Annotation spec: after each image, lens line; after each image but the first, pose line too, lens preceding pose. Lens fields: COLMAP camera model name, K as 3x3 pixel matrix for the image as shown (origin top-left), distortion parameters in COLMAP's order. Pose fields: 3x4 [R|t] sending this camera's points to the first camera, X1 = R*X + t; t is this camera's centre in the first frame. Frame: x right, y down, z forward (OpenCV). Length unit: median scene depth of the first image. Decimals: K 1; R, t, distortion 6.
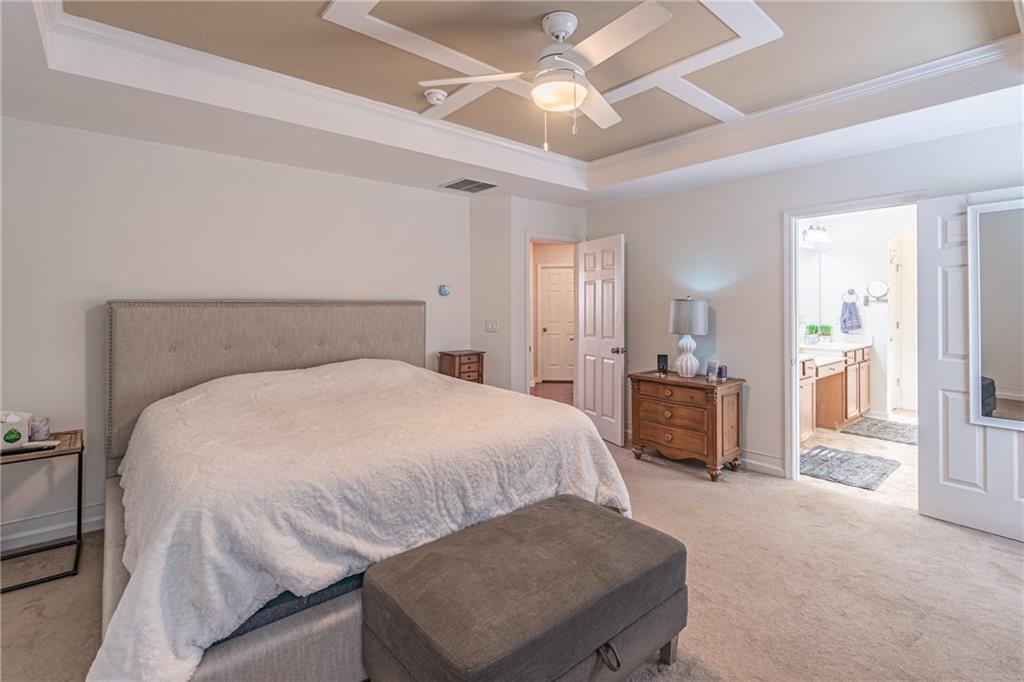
lens RADIAL K [[472.1, 0, 523.1], [0, 472.1, 308.3], [0, 0, 1]] dist [0.003630, -0.000886]
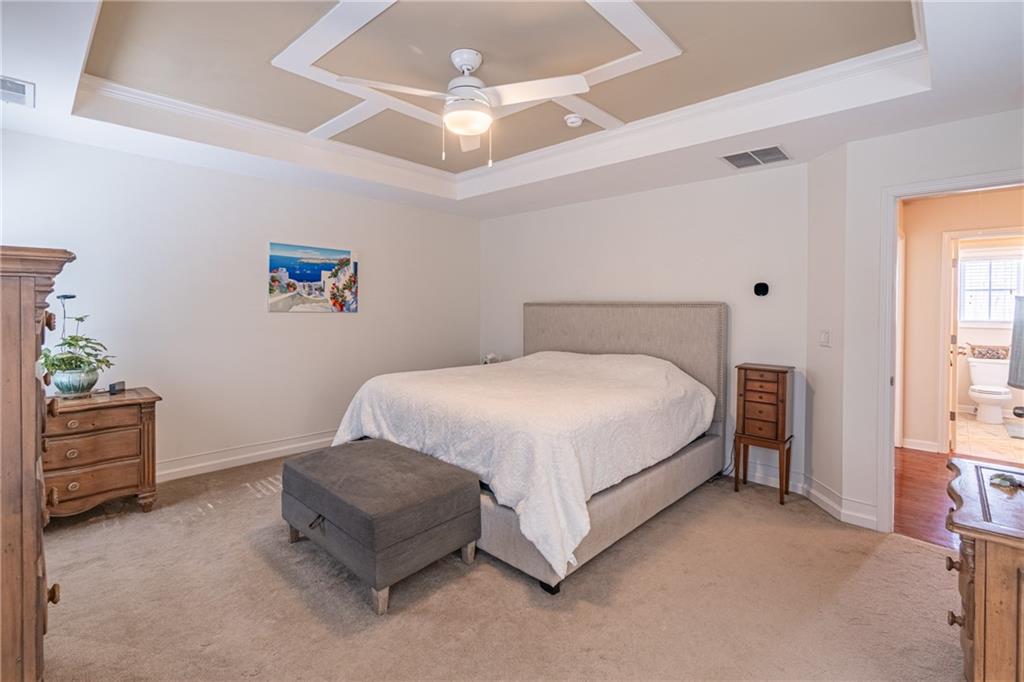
lens RADIAL K [[472.1, 0, 513.6], [0, 472.1, 307.6], [0, 0, 1]] dist [0.003630, -0.000886]
pose [[0.109570, 0.006128, -0.993960, 0.679409], [-0.016986, 0.999847, 0.004292, -0.002758], [0.993834, 0.016413, 0.109657, 0.543676]]
